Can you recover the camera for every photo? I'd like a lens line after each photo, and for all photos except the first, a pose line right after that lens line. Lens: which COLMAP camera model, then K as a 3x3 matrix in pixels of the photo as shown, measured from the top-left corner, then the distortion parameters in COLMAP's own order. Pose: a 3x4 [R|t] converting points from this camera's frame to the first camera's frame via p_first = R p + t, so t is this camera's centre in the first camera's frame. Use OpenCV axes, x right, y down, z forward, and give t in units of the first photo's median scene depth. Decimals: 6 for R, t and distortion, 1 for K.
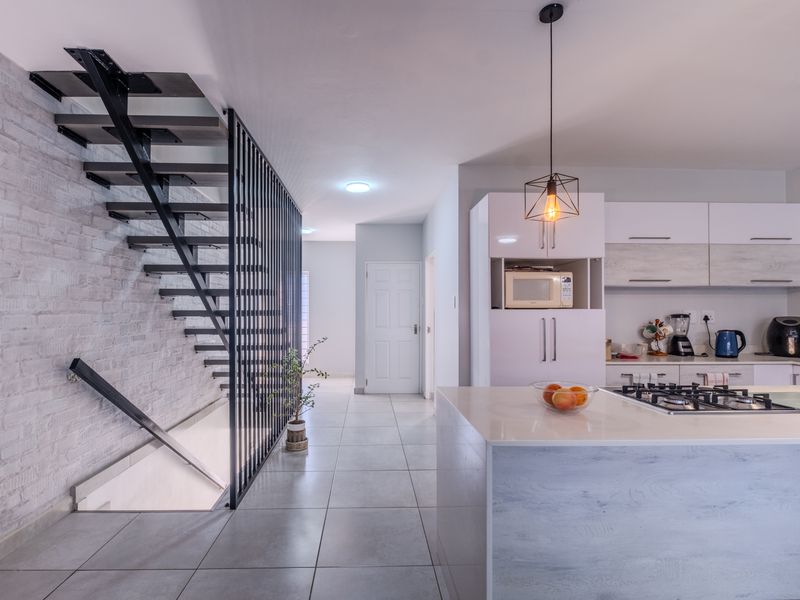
lens RADIAL K [[400.3, 0, 376.0], [0, 400.3, 306.5], [0, 0, 1]] dist [-0.012115, -0.000489]
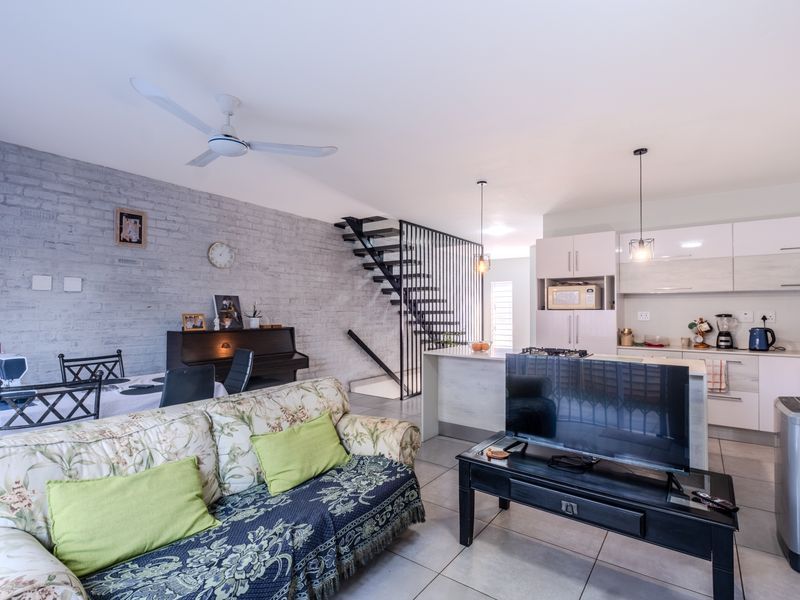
lens RADIAL K [[406.8, 0, 400.0], [0, 406.8, 300.0], [0, 0, 1]] dist [0.000377, -0.001966]
pose [[0.791972, -0.015330, -0.610365, 1.022316], [0.003154, 0.999774, -0.021017, -0.001239], [0.610550, 0.014720, 0.791841, -0.807658]]
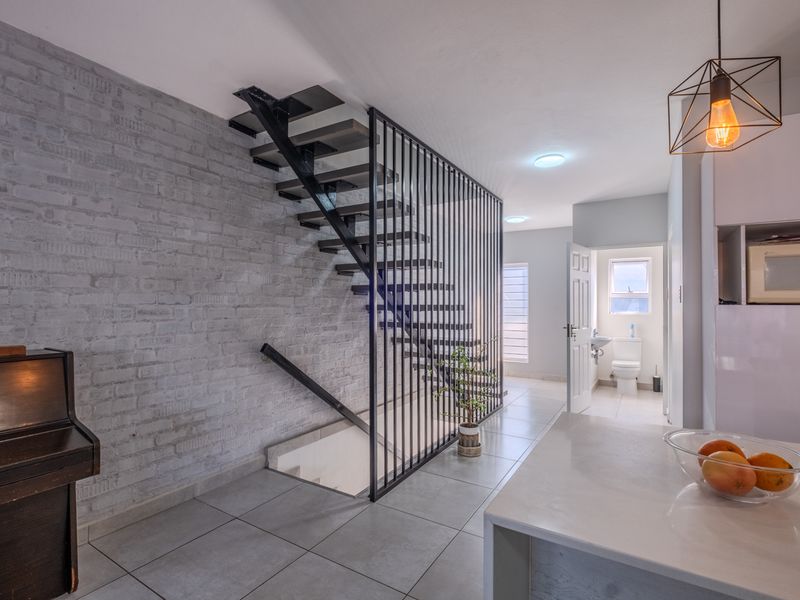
lens RADIAL K [[396.3, 0, 395.1], [0, 396.3, 298.1], [0, 0, 1]] dist [0.000548, -0.001295]
pose [[0.828519, -0.004931, -0.559939, 0.255719], [0.000515, 0.999968, -0.008044, 0.000417], [0.559961, 0.006376, 0.828495, 0.197672]]
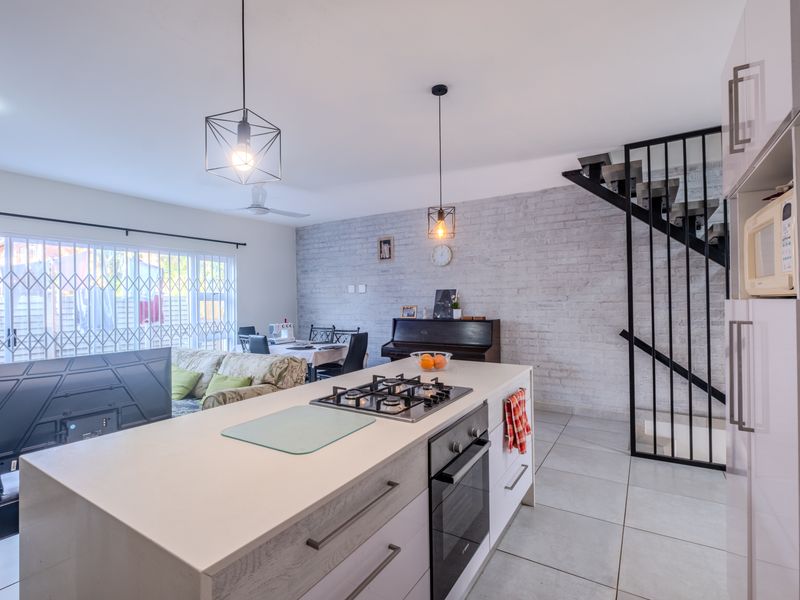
lens RADIAL K [[396.3, 0, 395.1], [0, 396.3, 298.1], [0, 0, 1]] dist [0.000548, -0.001295]
pose [[-0.566584, -0.003345, -0.823998, 1.130995], [0.017038, 0.999730, -0.015774, 0.009584], [0.823828, -0.022977, -0.566374, 1.111347]]
